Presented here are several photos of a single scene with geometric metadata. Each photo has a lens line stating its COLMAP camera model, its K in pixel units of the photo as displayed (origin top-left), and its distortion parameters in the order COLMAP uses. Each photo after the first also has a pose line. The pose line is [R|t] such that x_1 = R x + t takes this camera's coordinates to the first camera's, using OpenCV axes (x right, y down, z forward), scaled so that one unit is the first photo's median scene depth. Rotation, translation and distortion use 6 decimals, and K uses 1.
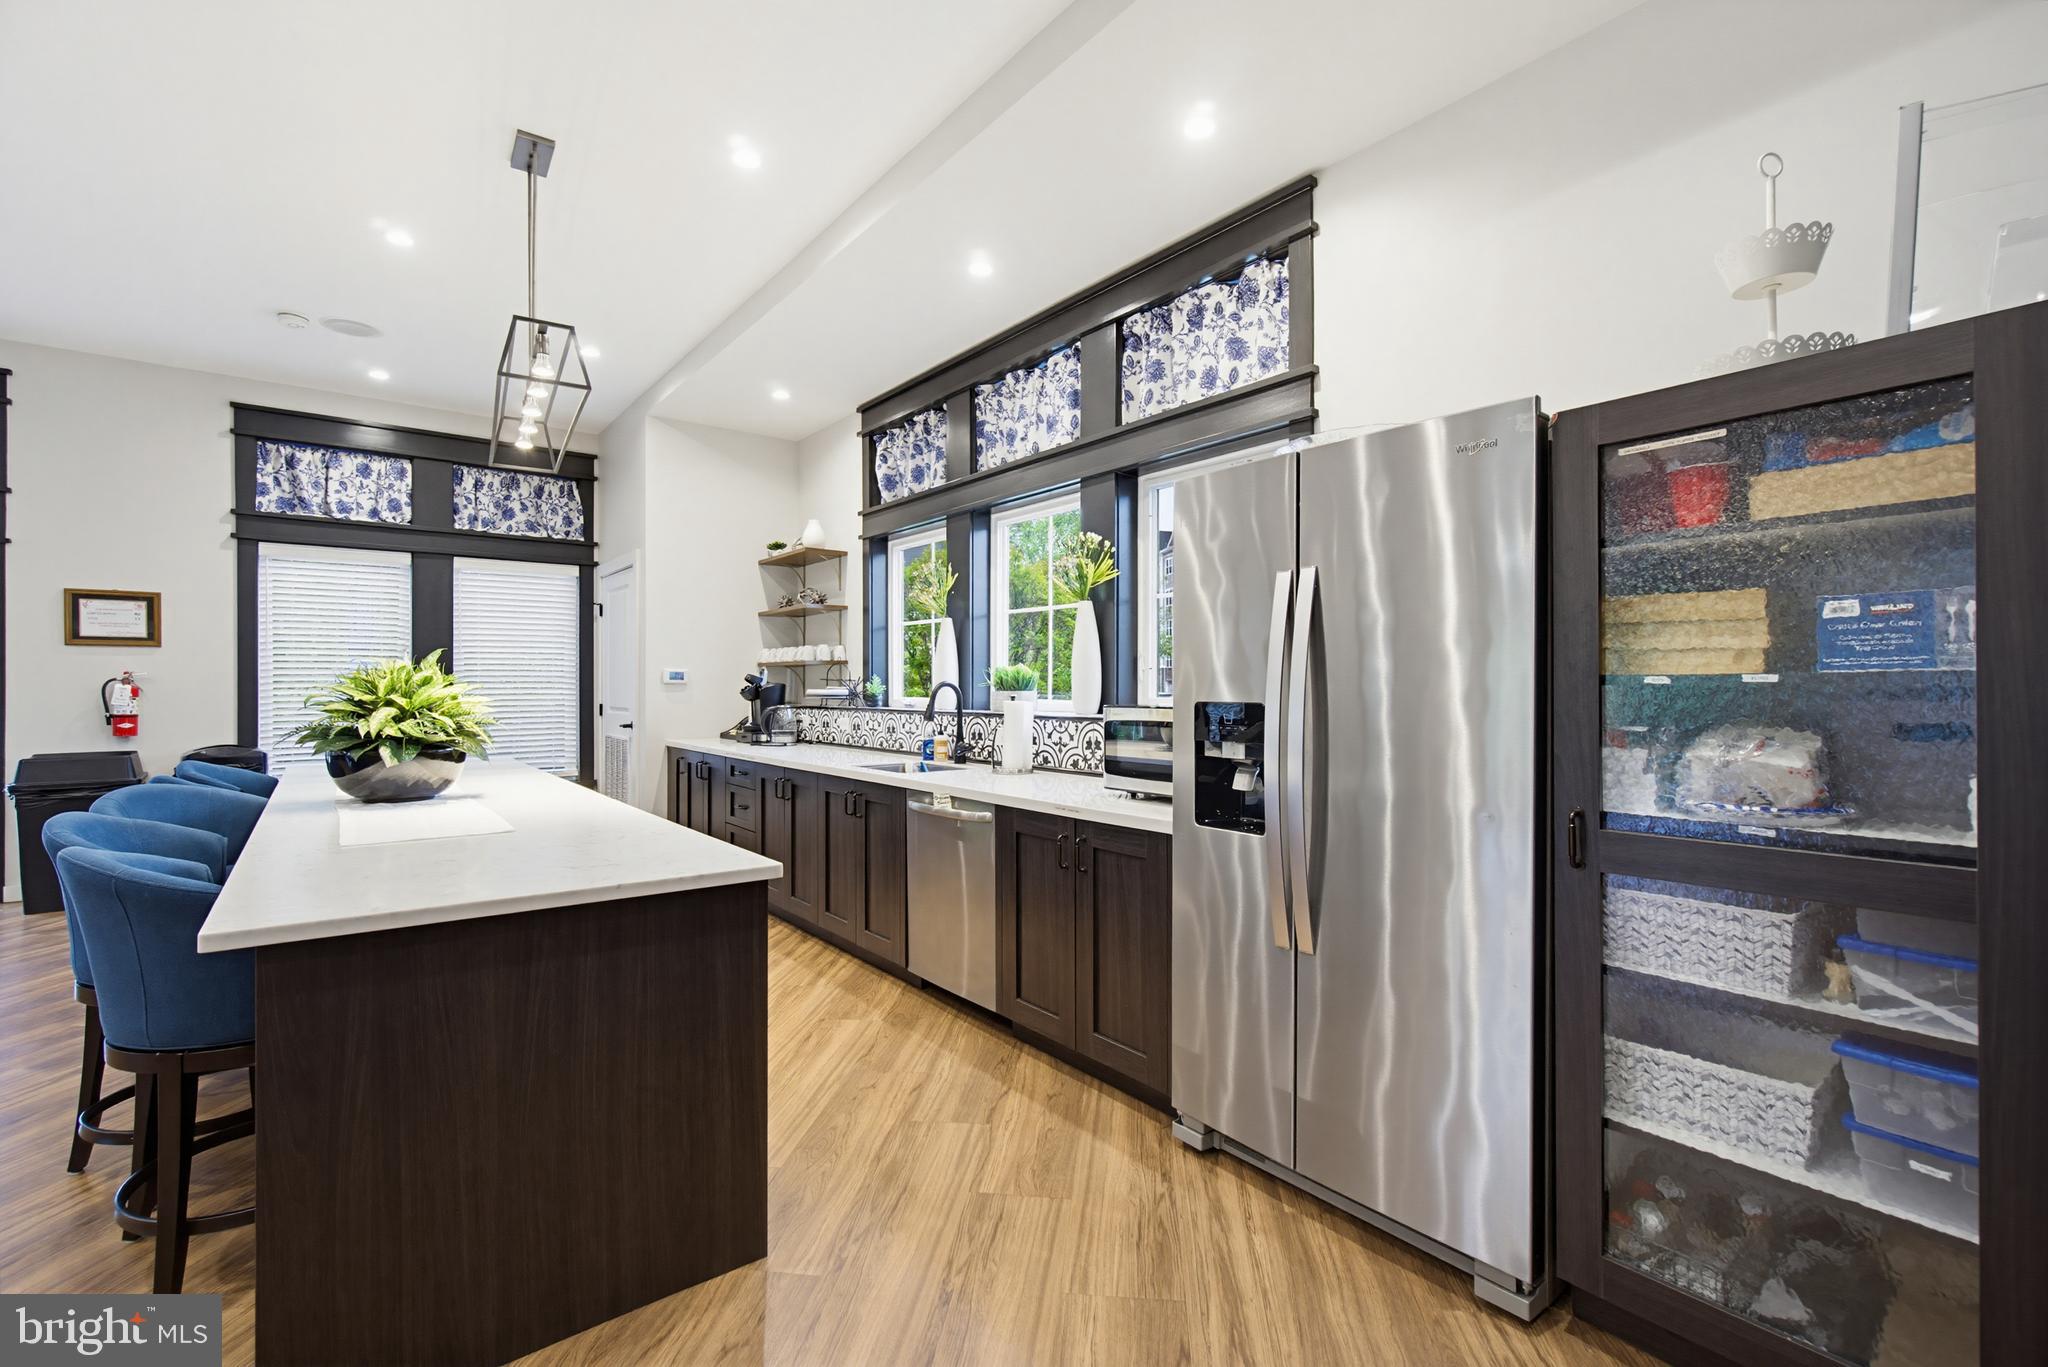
lens RADIAL K [[886.2, 0, 1024.0], [0, 886.2, 683.5], [0, 0, 1]] dist [0.001003, 0.000194]
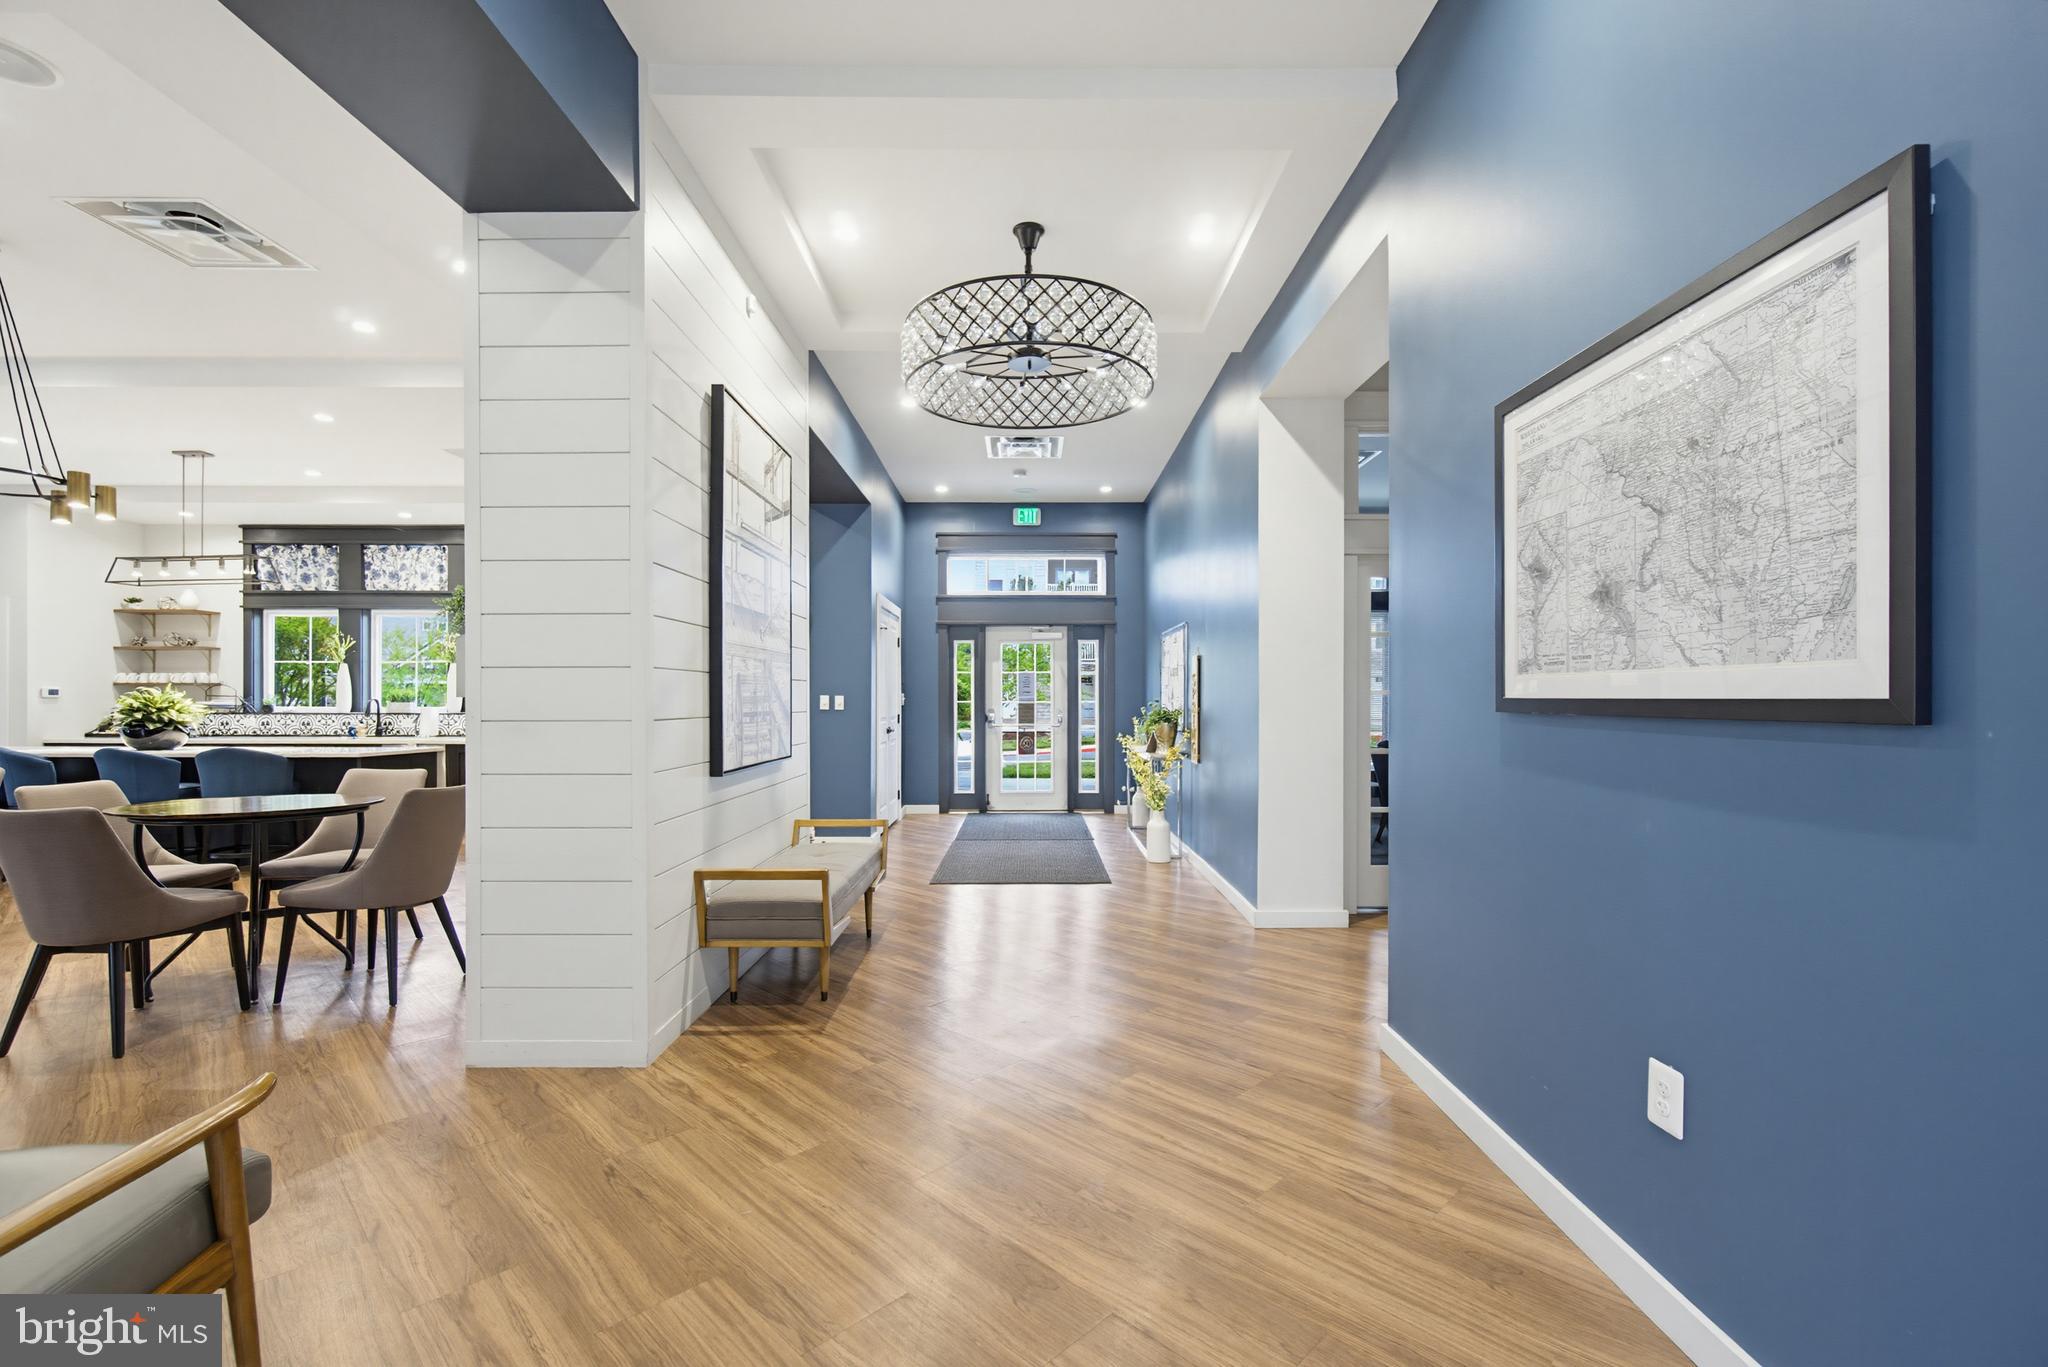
lens RADIAL K [[888.8, 0, 1026.4], [0, 888.8, 694.2], [0, 0, 1]] dist [0.000628, 0.000135]
pose [[0.612163, 0.005074, 0.790715, -0.640495], [-0.003674, 0.999987, -0.003572, -0.006670], [-0.790723, -0.000718, 0.612174, -1.205407]]
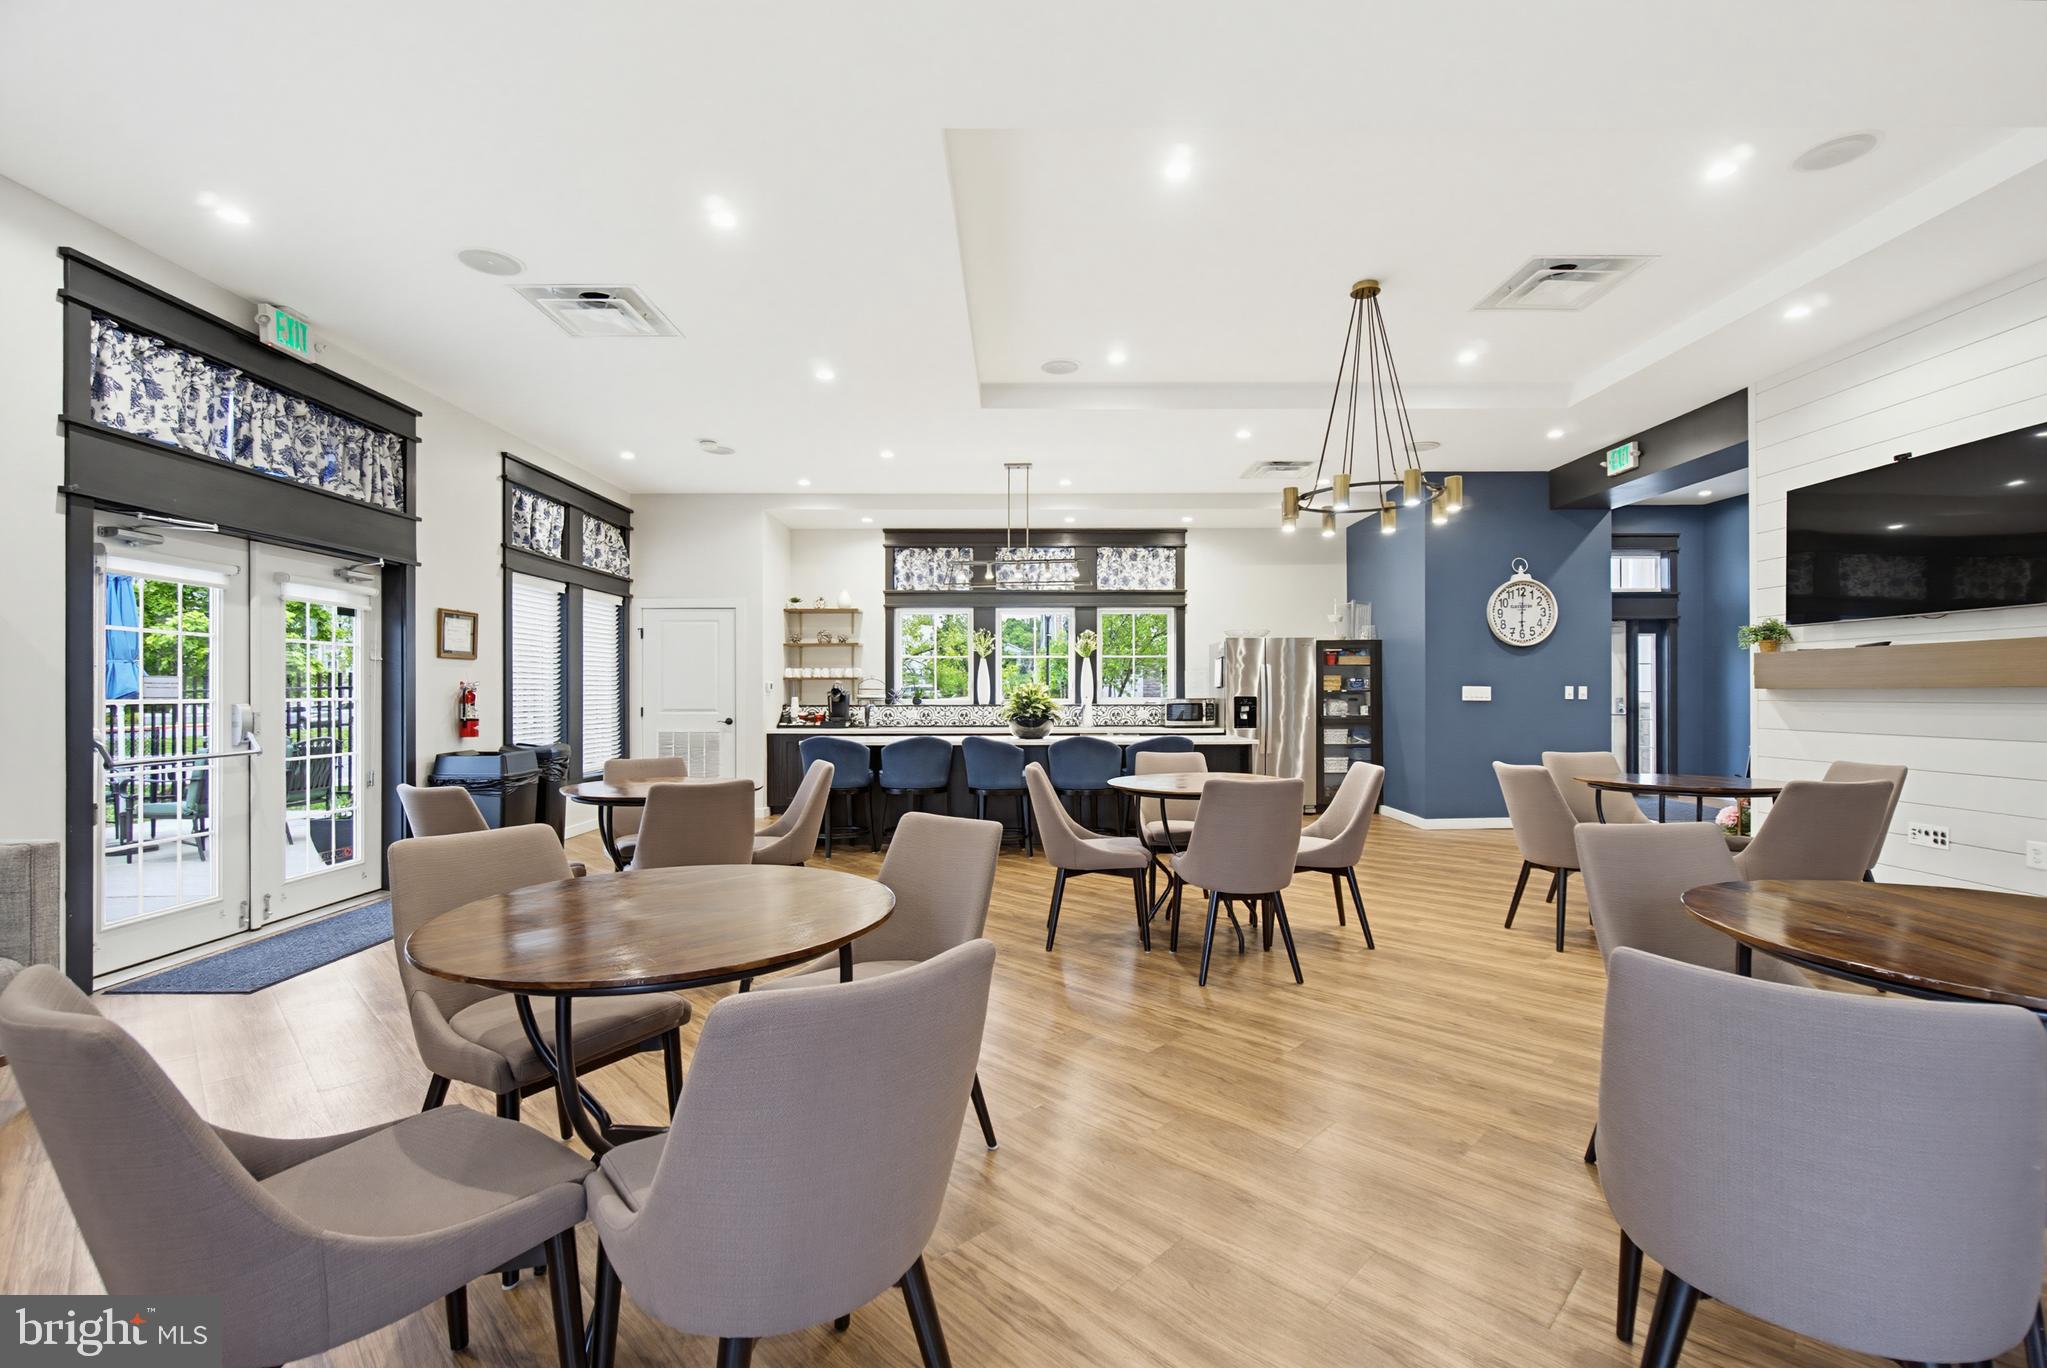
lens RADIAL K [[885.7, 0, 1023.5], [0, 885.7, 684.0], [0, 0, 1]] dist [0.001003, 0.000194]
pose [[0.611816, 0.006115, 0.790976, -1.492659], [0.000415, 0.999967, -0.008052, -0.000557], [-0.791000, 0.005255, 0.611794, -0.273068]]
